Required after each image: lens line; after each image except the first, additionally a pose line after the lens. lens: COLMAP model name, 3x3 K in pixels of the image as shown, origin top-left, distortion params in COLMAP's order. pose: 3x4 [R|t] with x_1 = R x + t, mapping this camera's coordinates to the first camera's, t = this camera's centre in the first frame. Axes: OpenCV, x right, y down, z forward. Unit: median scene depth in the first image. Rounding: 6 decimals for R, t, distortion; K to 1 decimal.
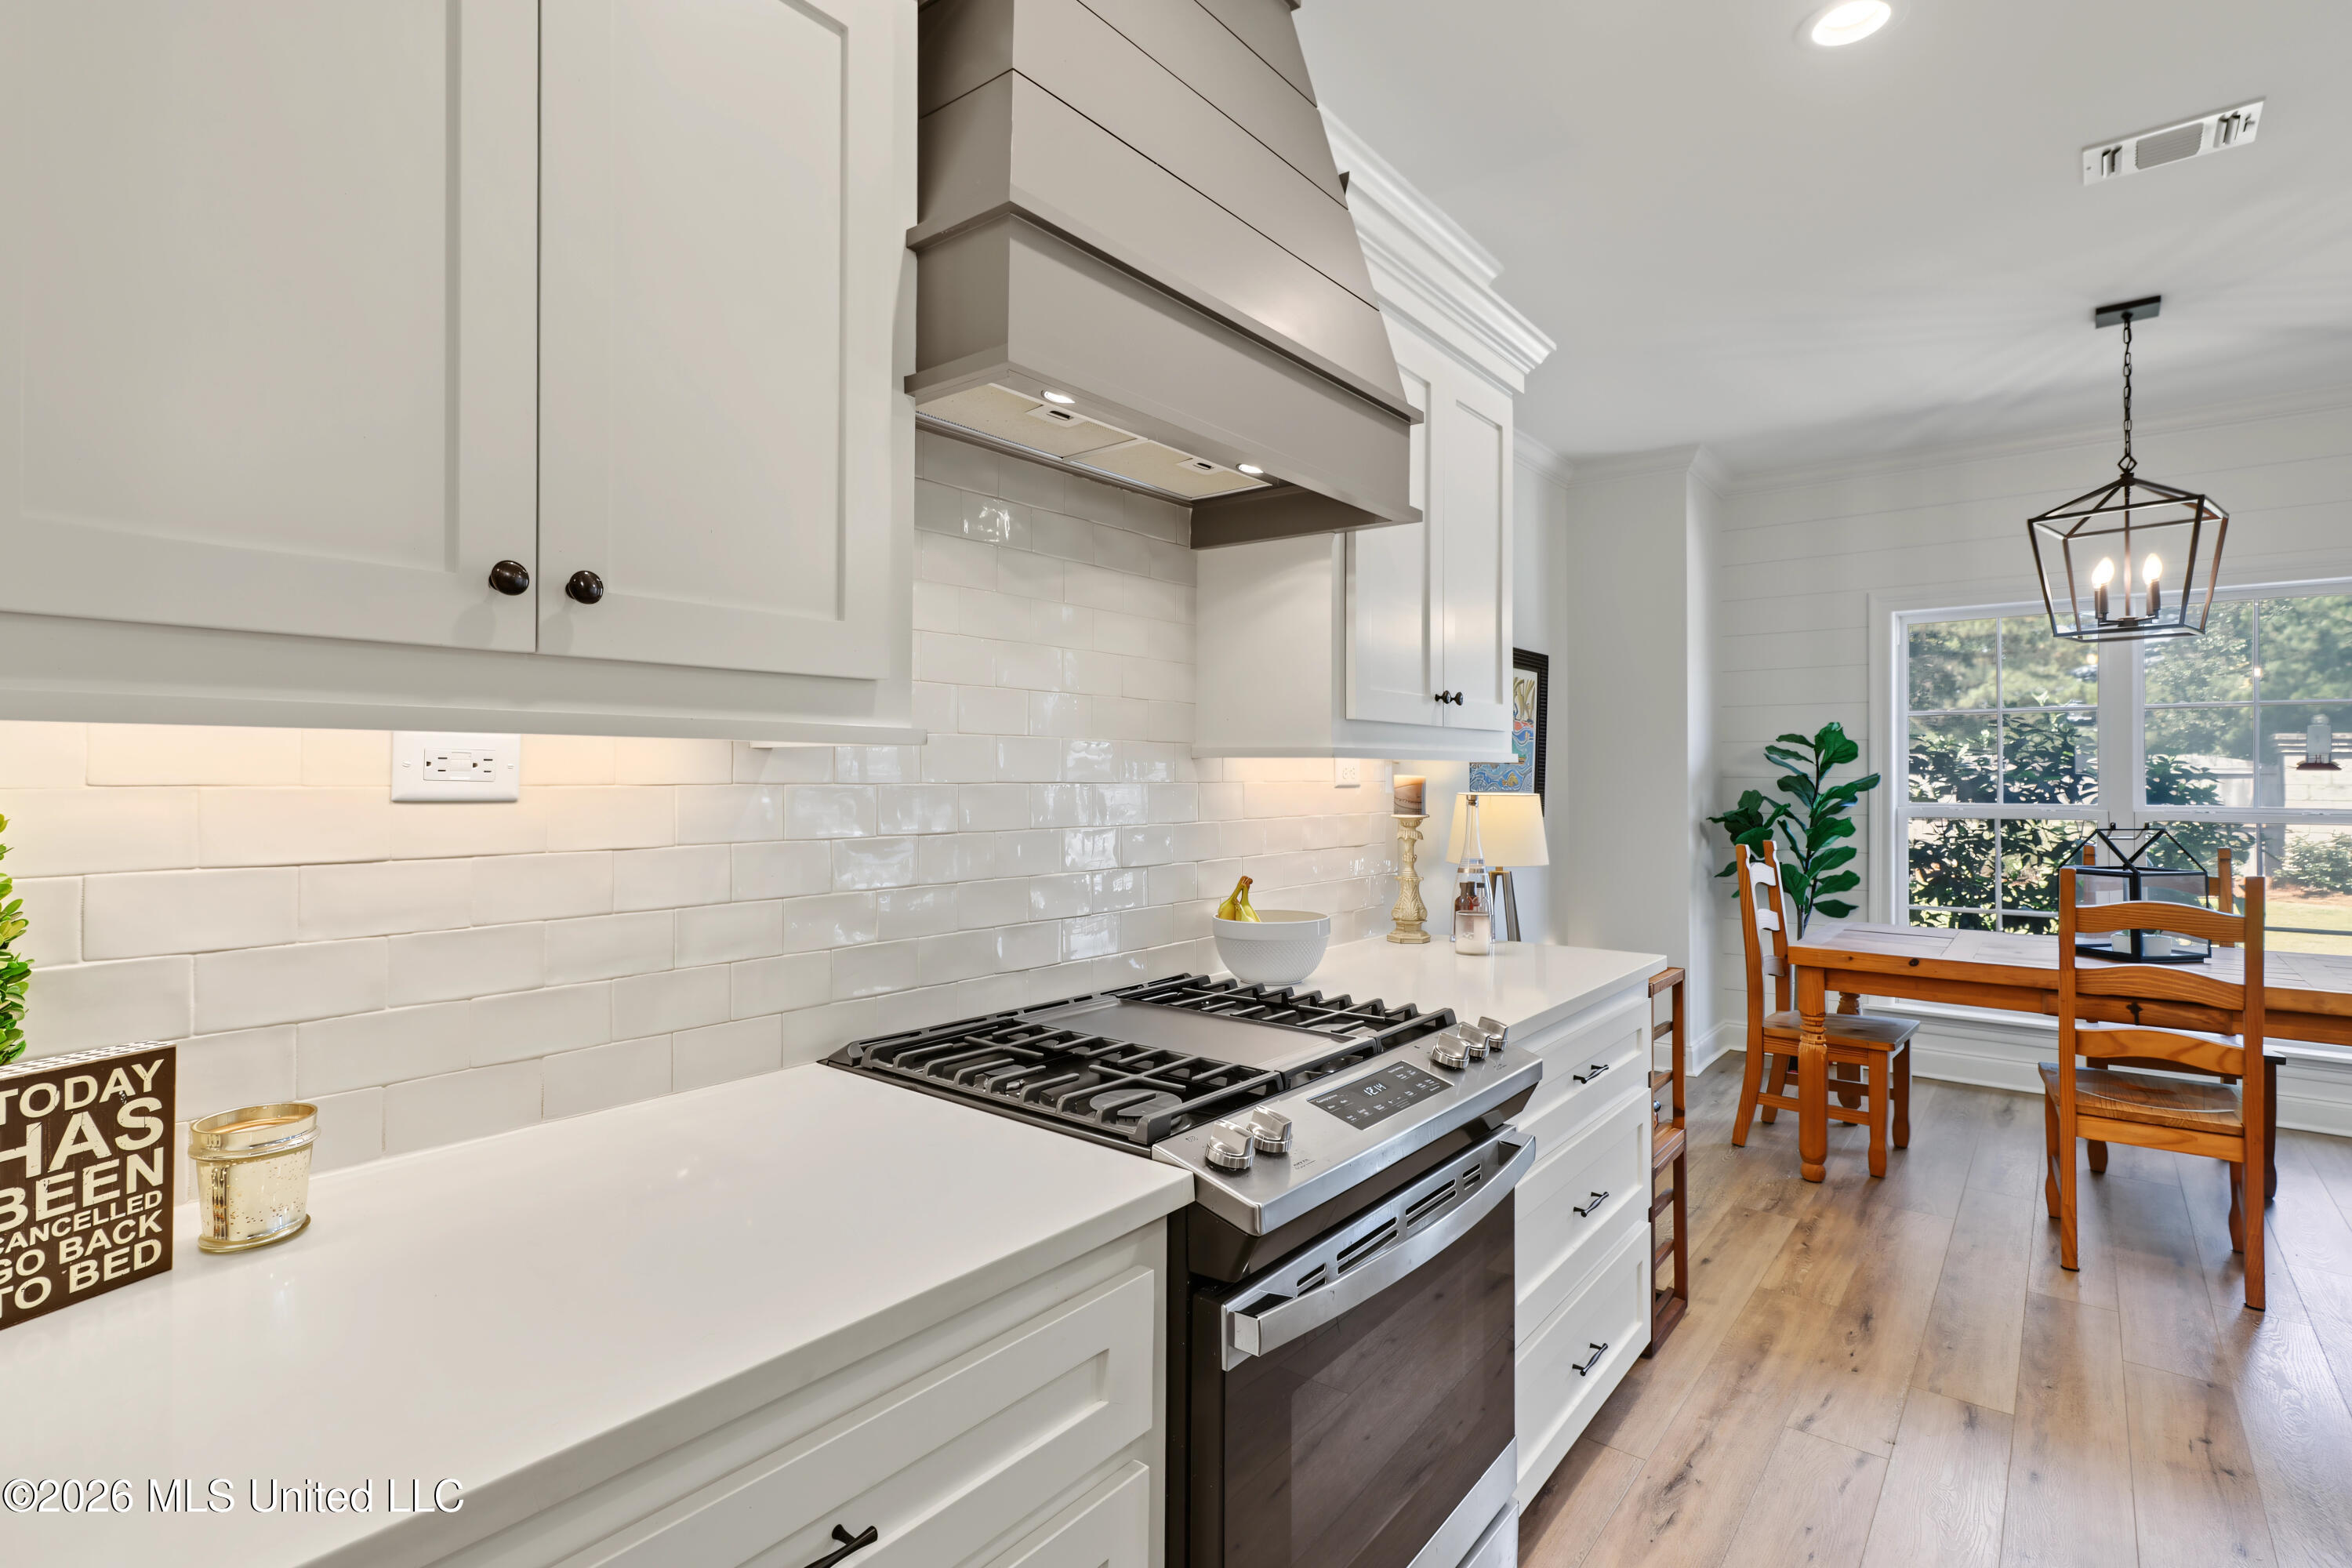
lens RADIAL K [[1115.6, 0, 1178.2], [0, 1115.6, 772.0], [0, 0, 1]] dist [-0.002630, 0.000895]
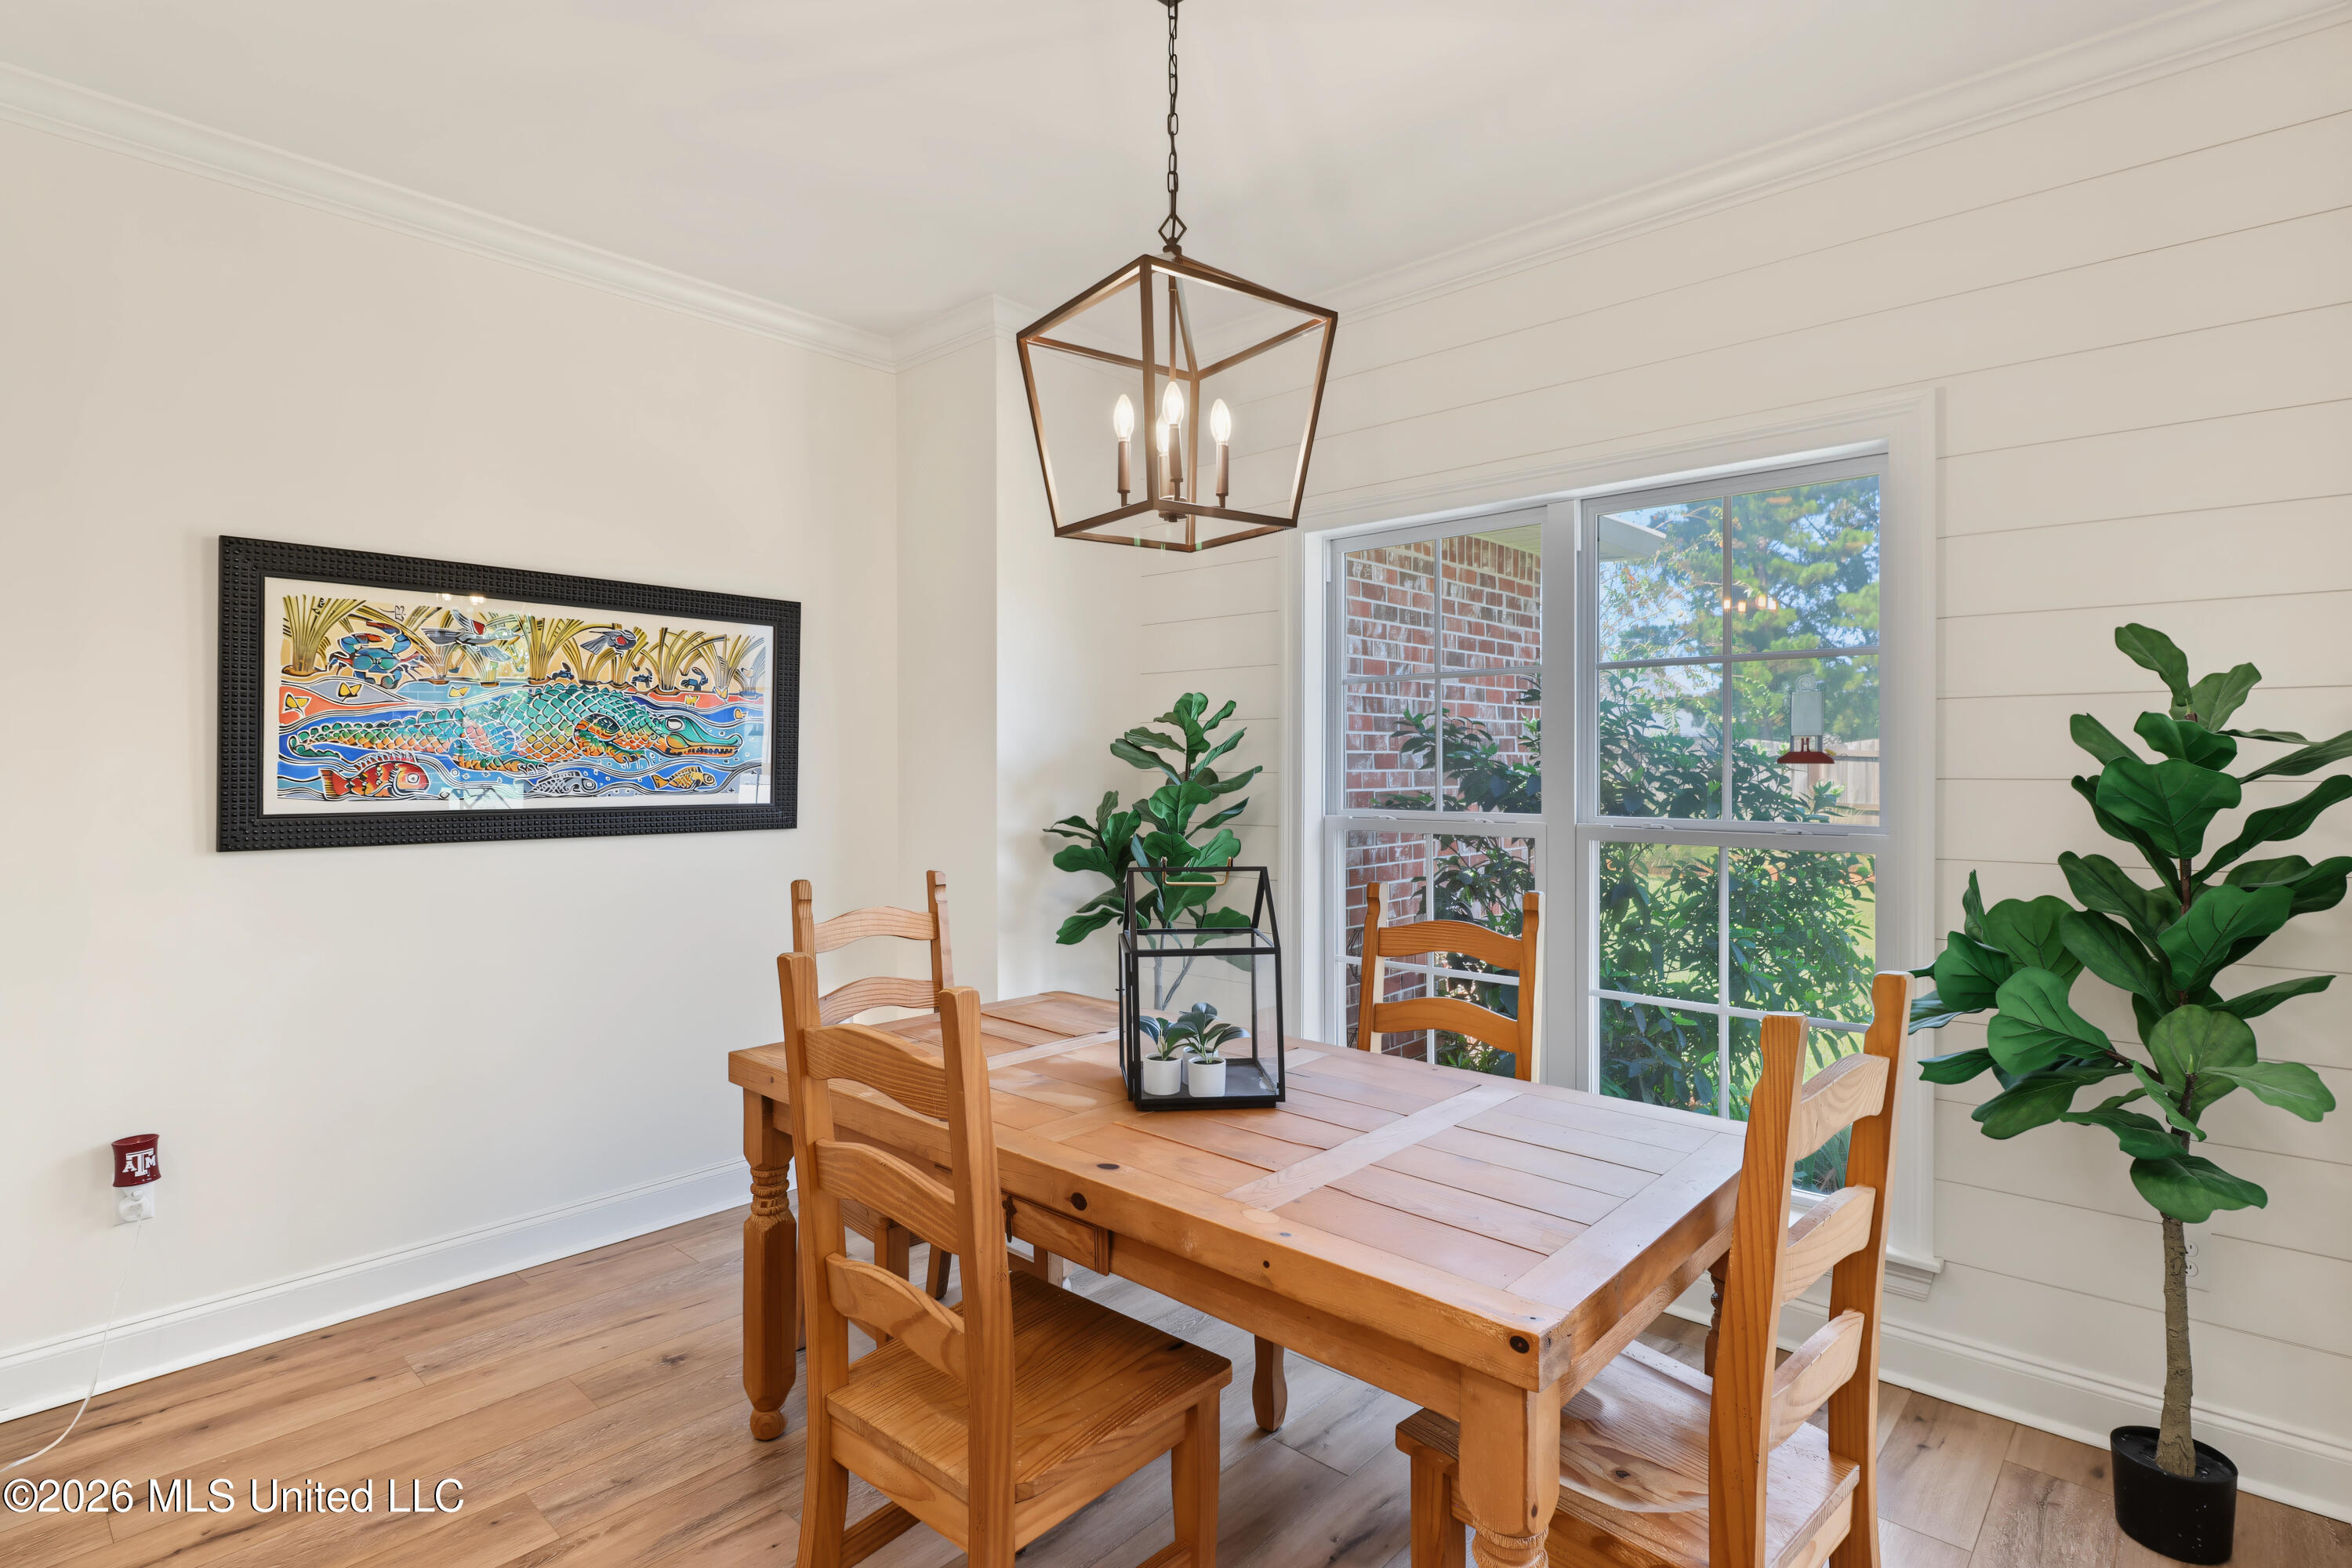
lens RADIAL K [[1146.9, 0, 1179.5], [0, 1146.9, 763.0], [0, 0, 1]] dist [-0.001390, -0.000163]
pose [[0.997467, -0.000186, -0.071136, 0.618418], [-0.000112, 0.999991, -0.004182, -0.000156], [0.071136, 0.004180, 0.997458, 0.285194]]
